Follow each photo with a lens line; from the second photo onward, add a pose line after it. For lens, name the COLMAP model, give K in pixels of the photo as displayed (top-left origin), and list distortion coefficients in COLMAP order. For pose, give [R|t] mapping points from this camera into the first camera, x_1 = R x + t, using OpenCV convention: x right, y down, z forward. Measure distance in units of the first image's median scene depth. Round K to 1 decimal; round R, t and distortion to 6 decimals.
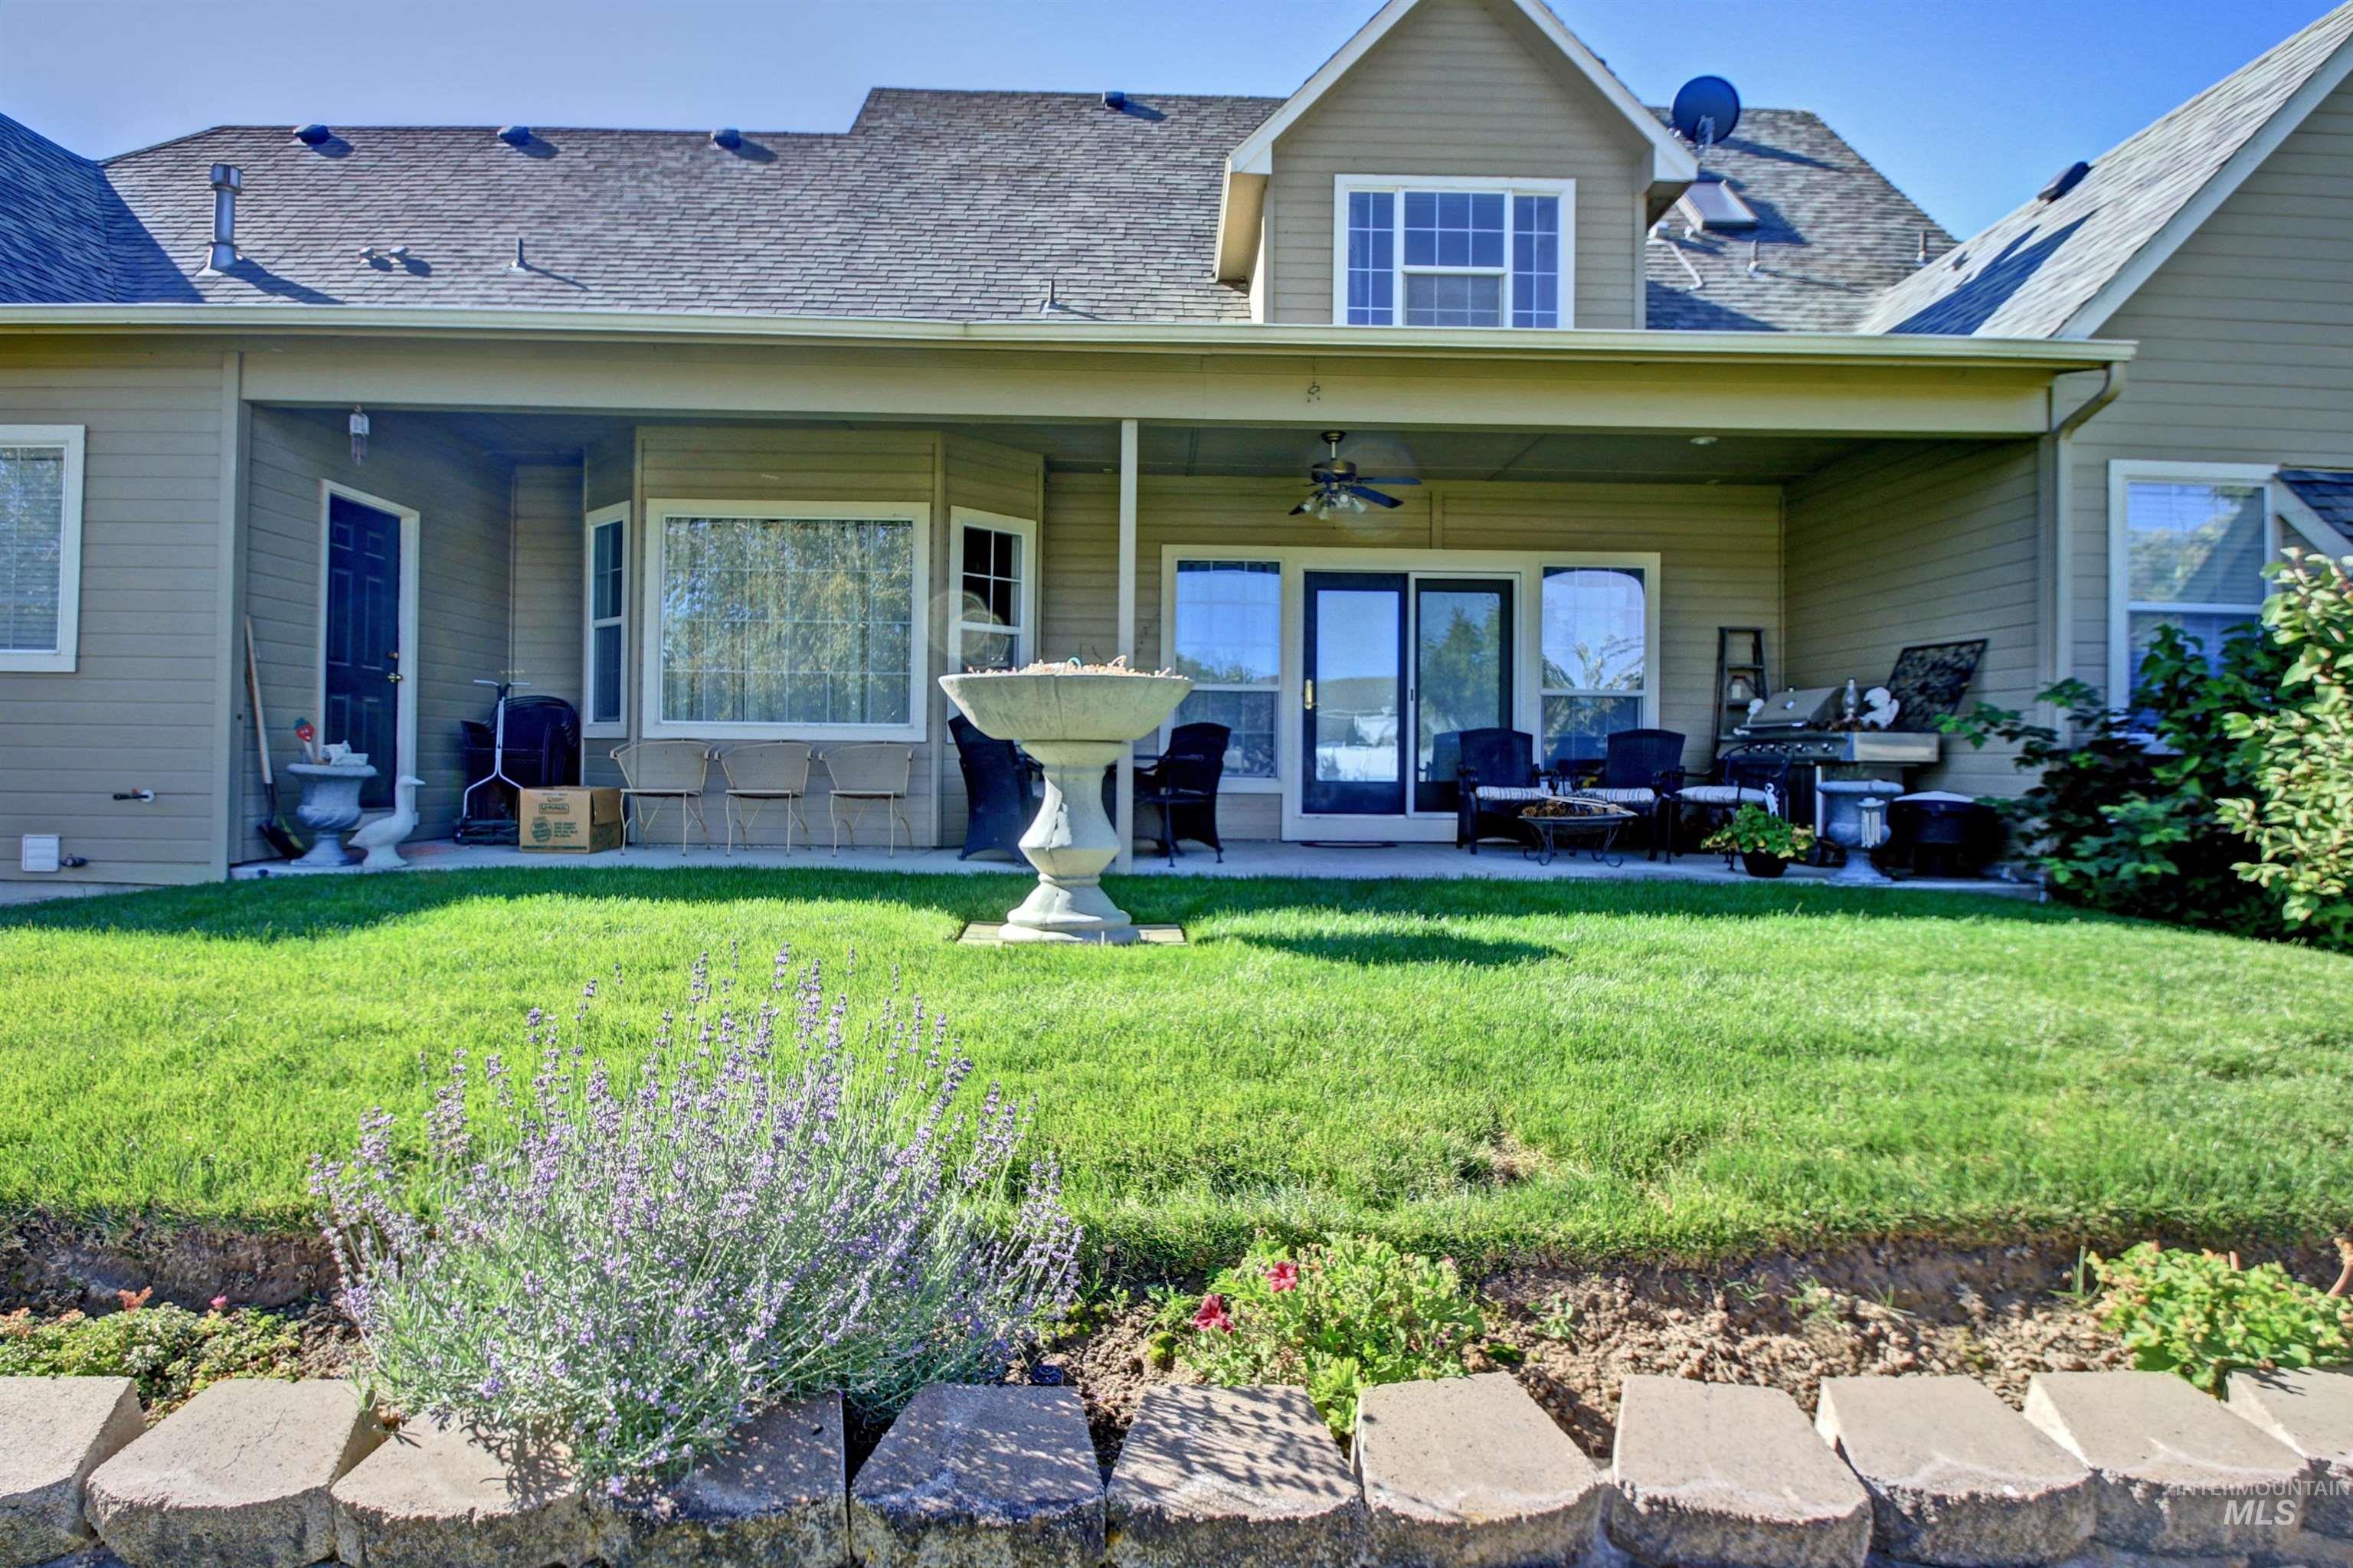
lens RADIAL K [[1234.7, 0, 1179.0], [0, 1234.7, 749.8], [0, 0, 1]] dist [-0.004733, -0.000851]
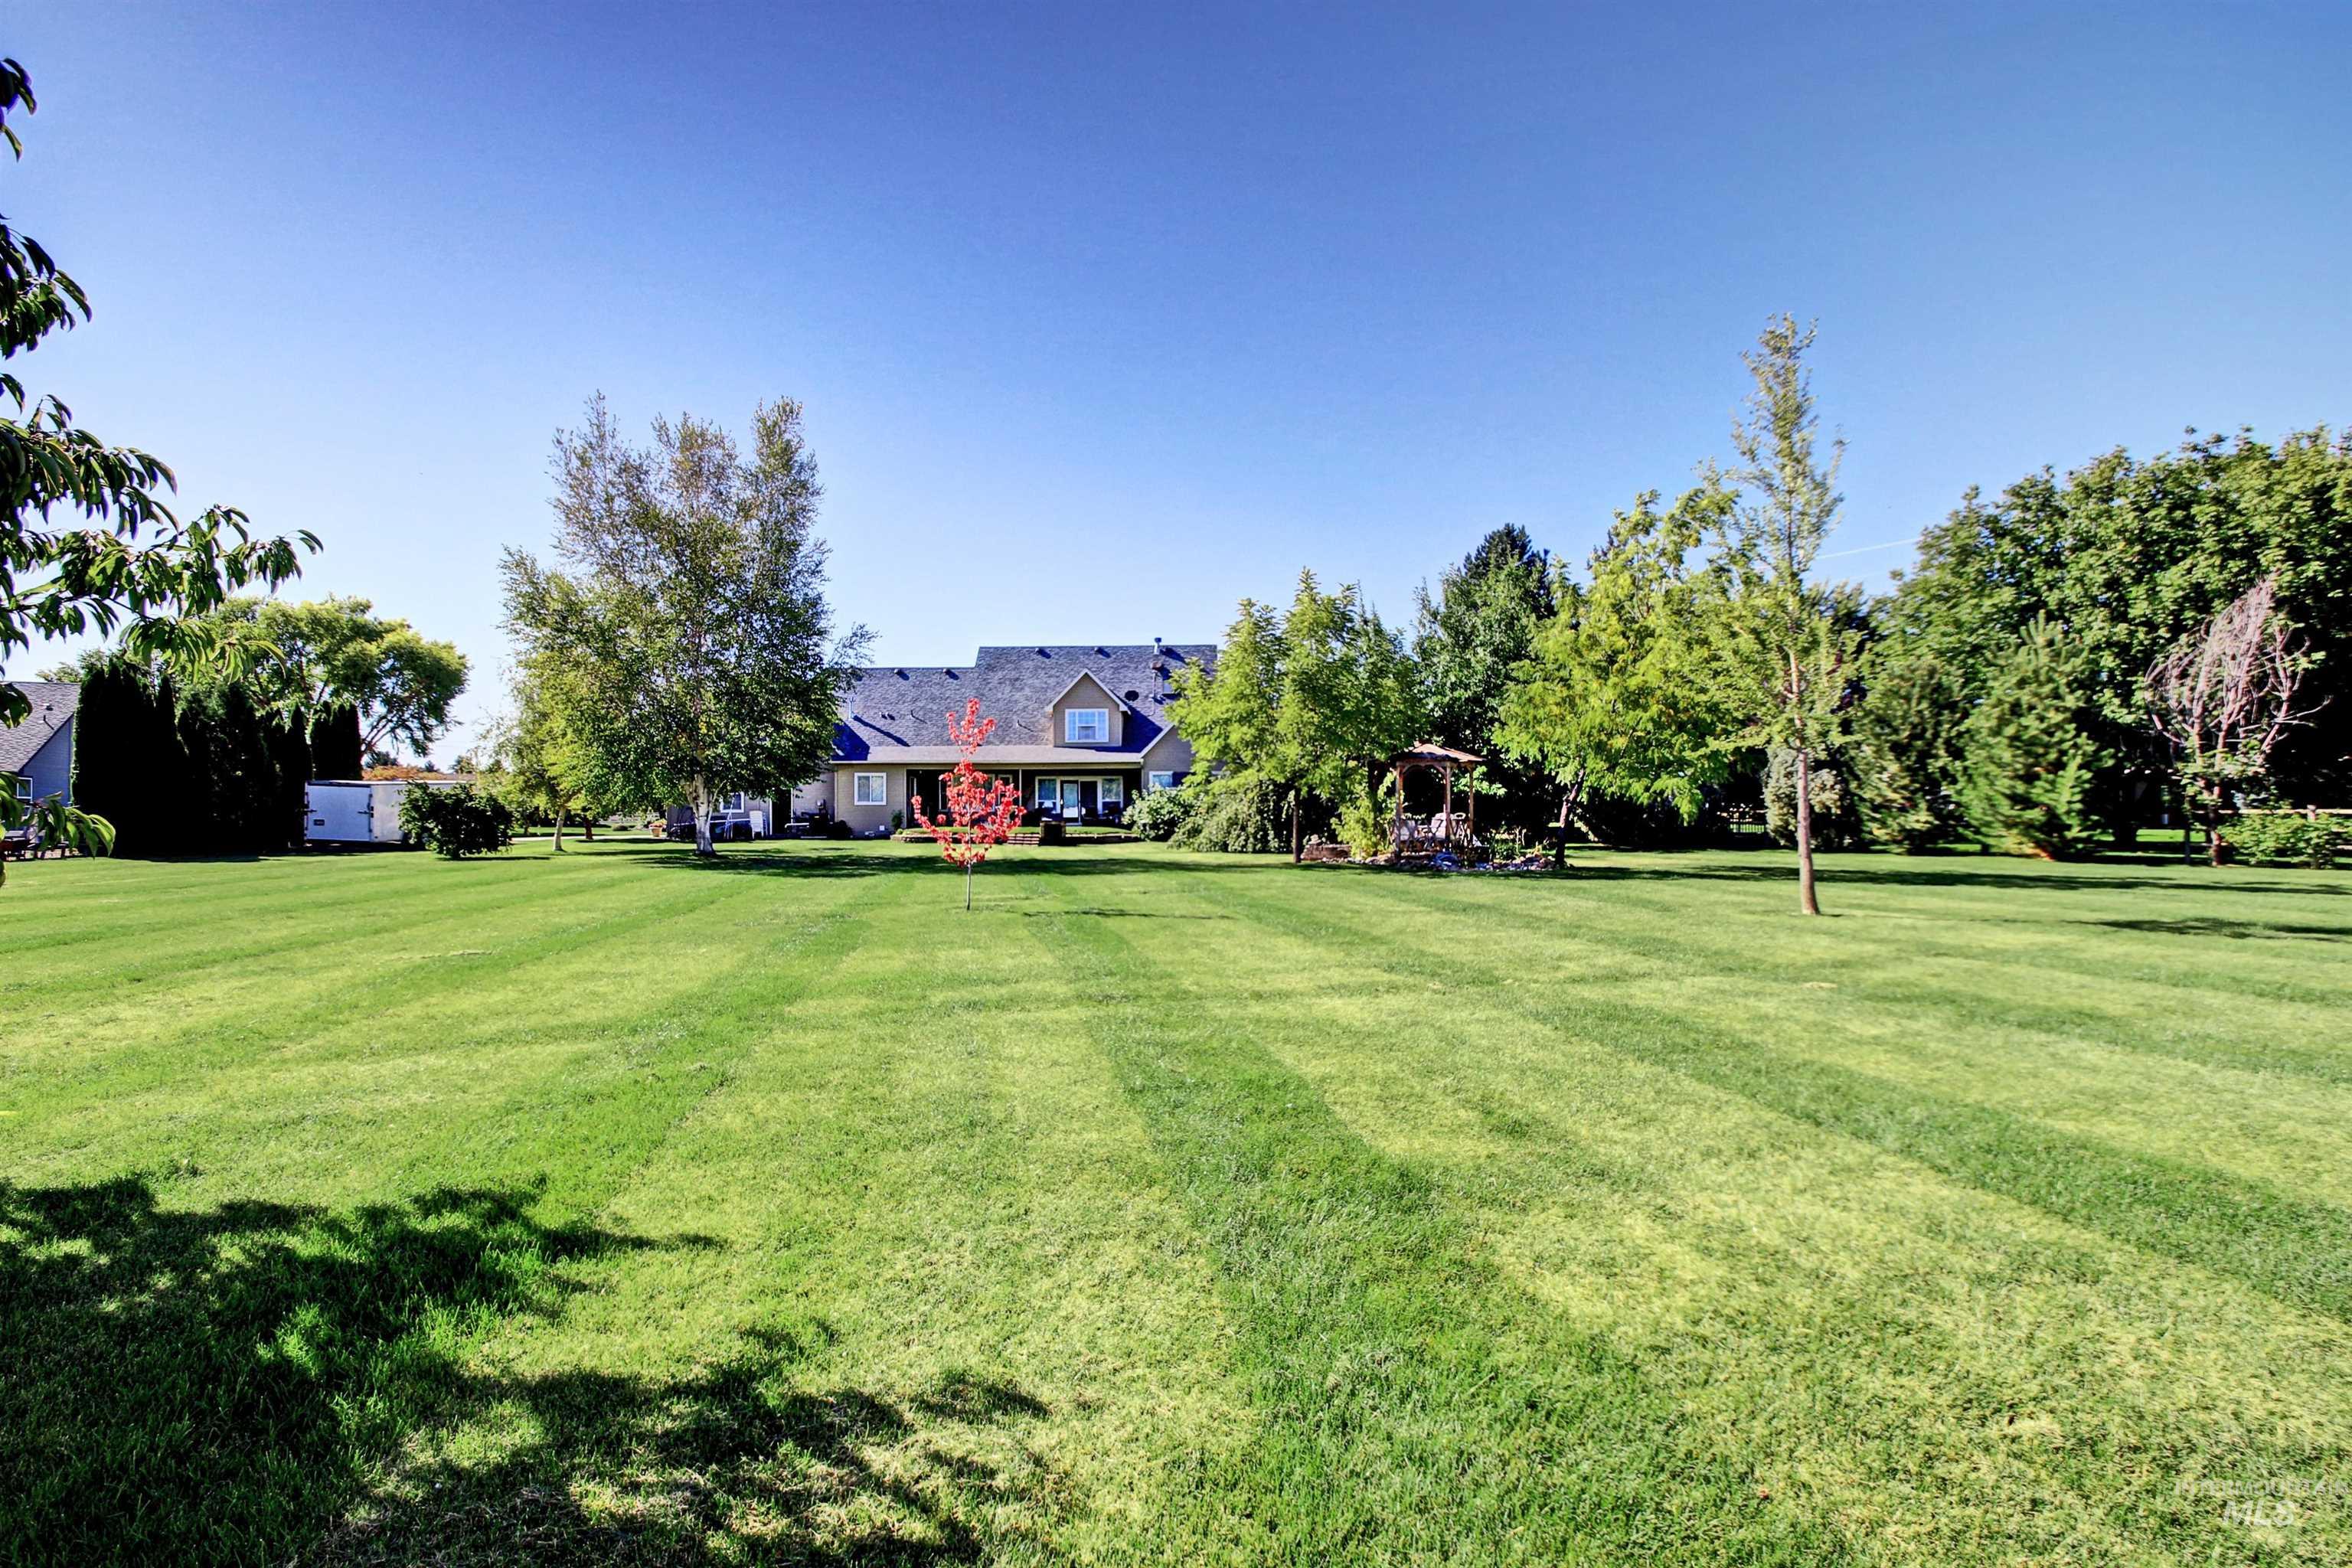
lens RADIAL K [[1093.9, 0, 1204.0], [0, 1093.9, 756.4], [0, 0, 1]] dist [-0.018547, -0.000152]
pose [[0.999355, -0.019584, -0.030116, 0.922178], [0.018196, 0.998789, -0.045705, -0.010864], [0.030975, 0.045128, 0.998501, -4.002197]]
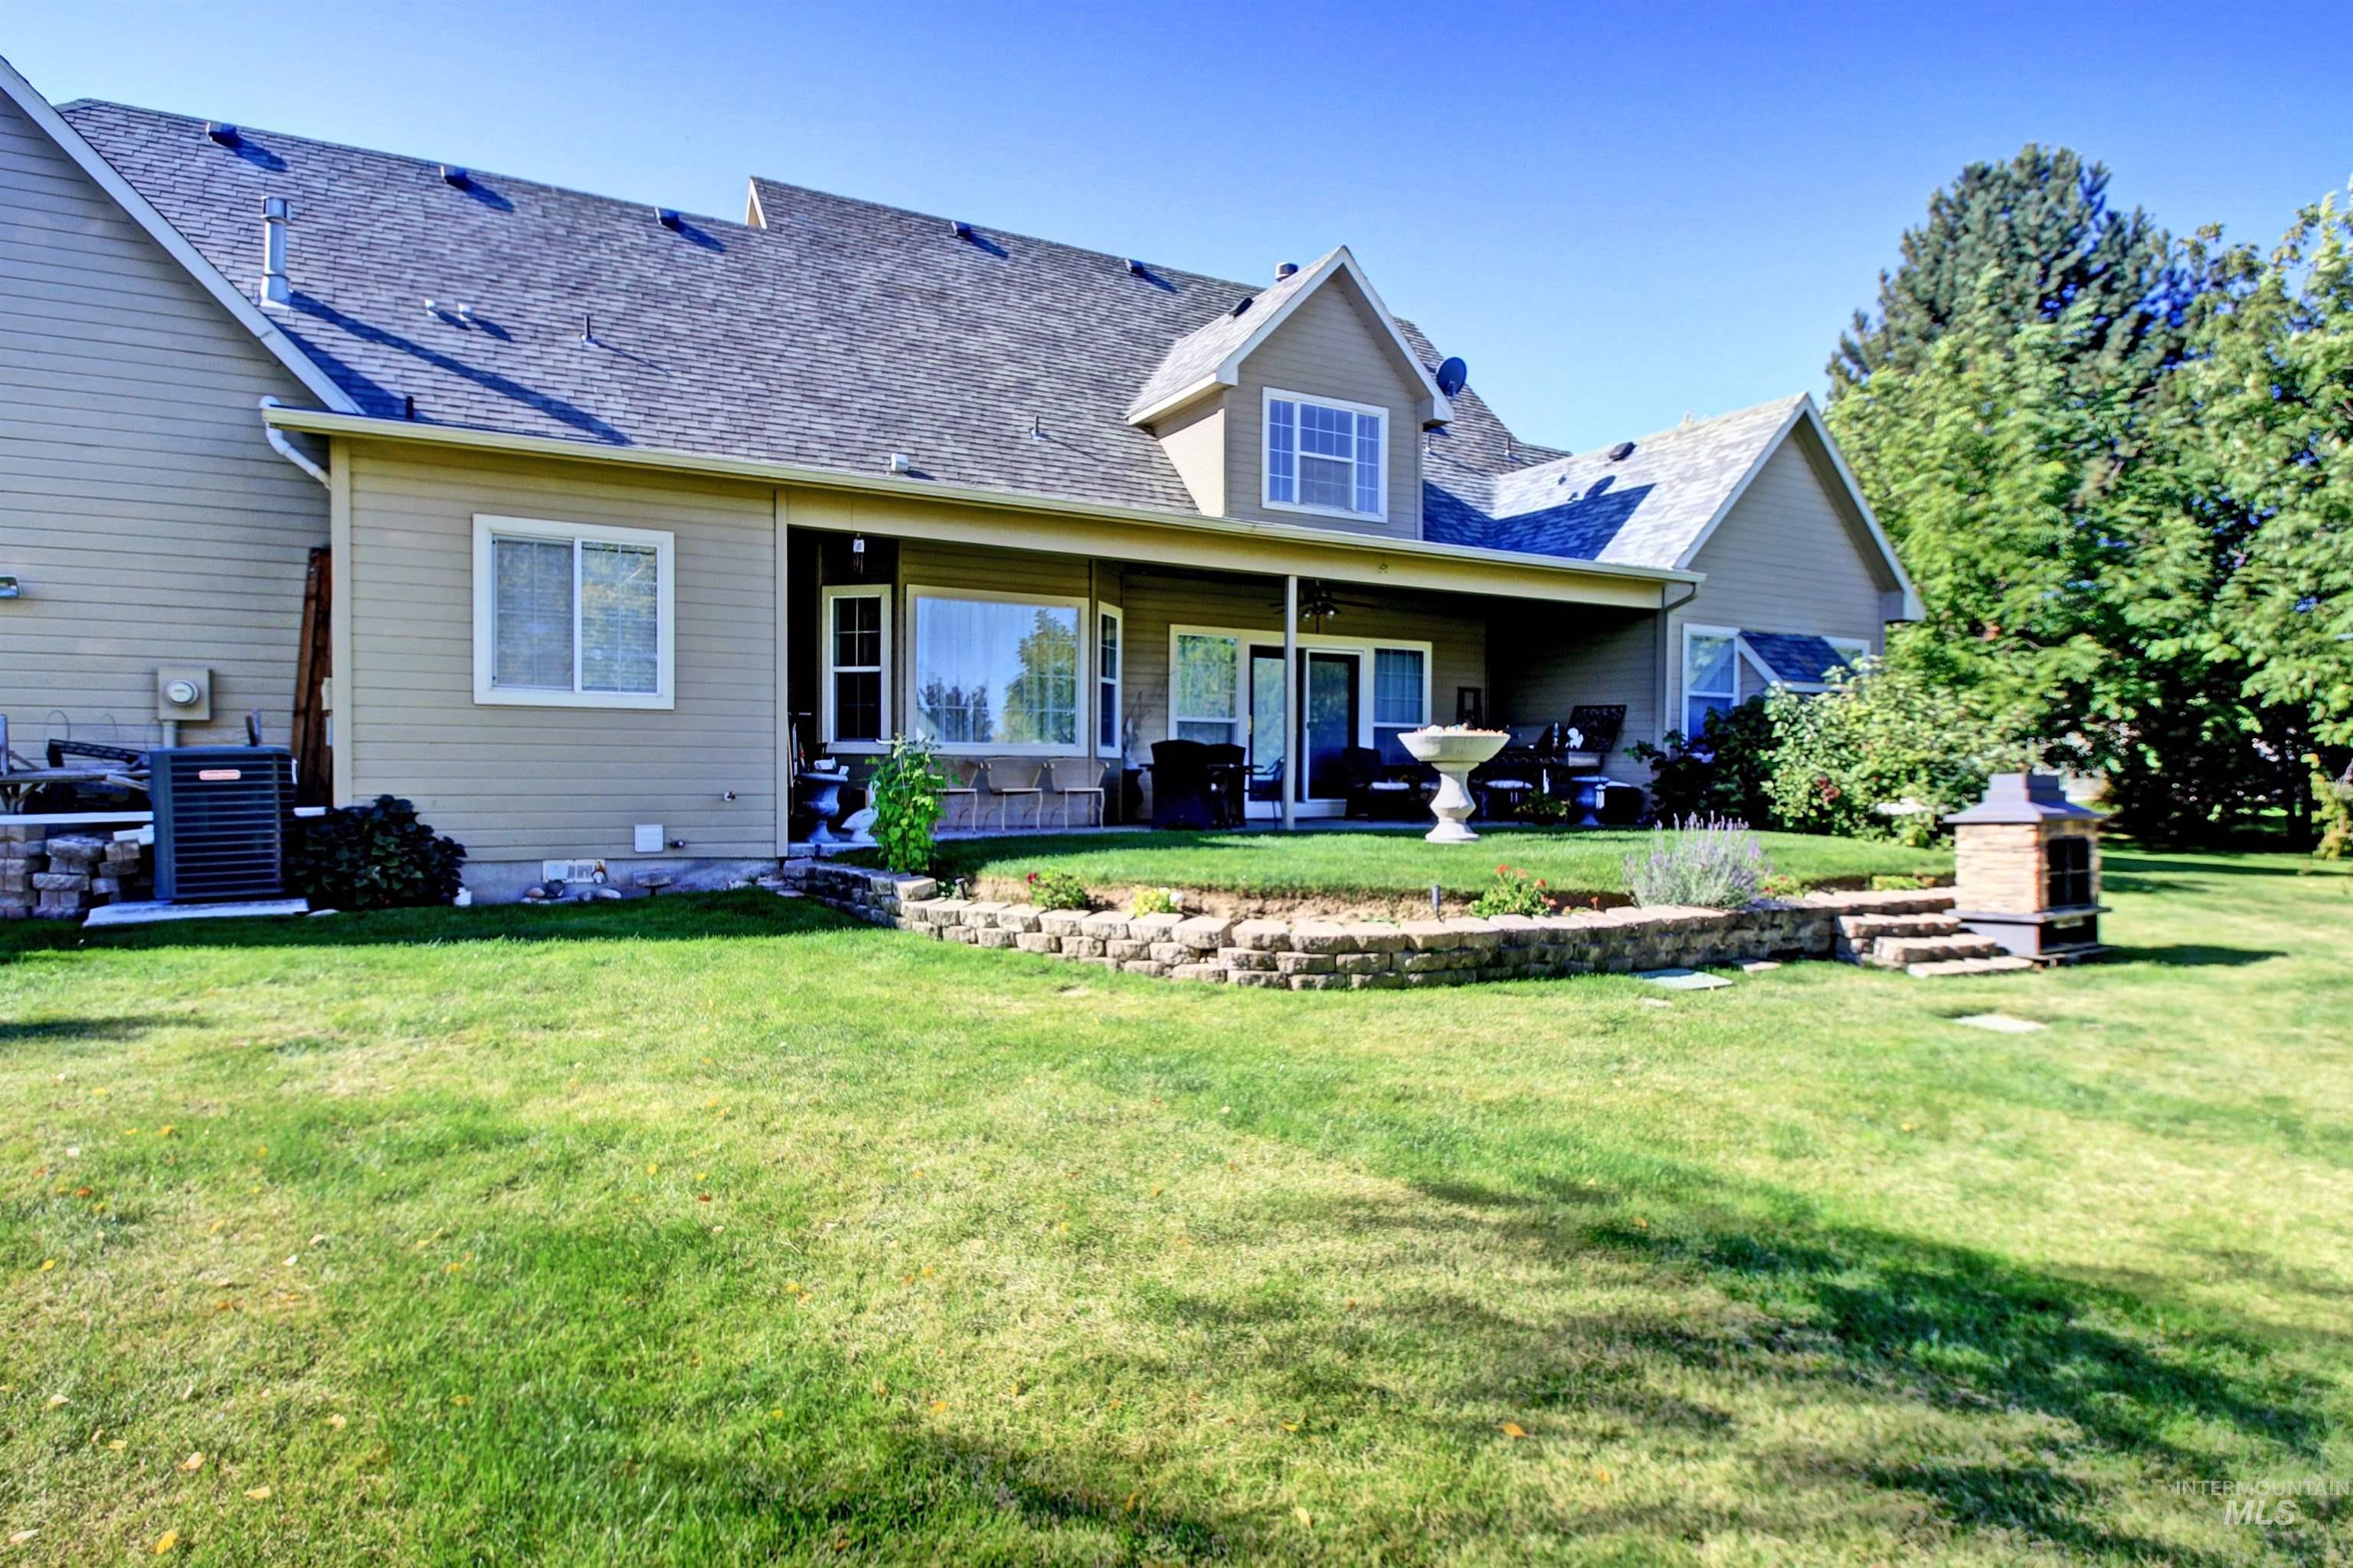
lens RADIAL K [[1276.0, 0, 1176.5], [0, 1276.0, 784.0], [0, 0, 1]] dist [-0.003200, 0.000407]
pose [[0.889395, -0.010978, 0.457008, -0.709988], [-0.000863, 0.999670, 0.025691, -0.011188], [-0.457139, -0.023244, 0.889091, -0.383675]]
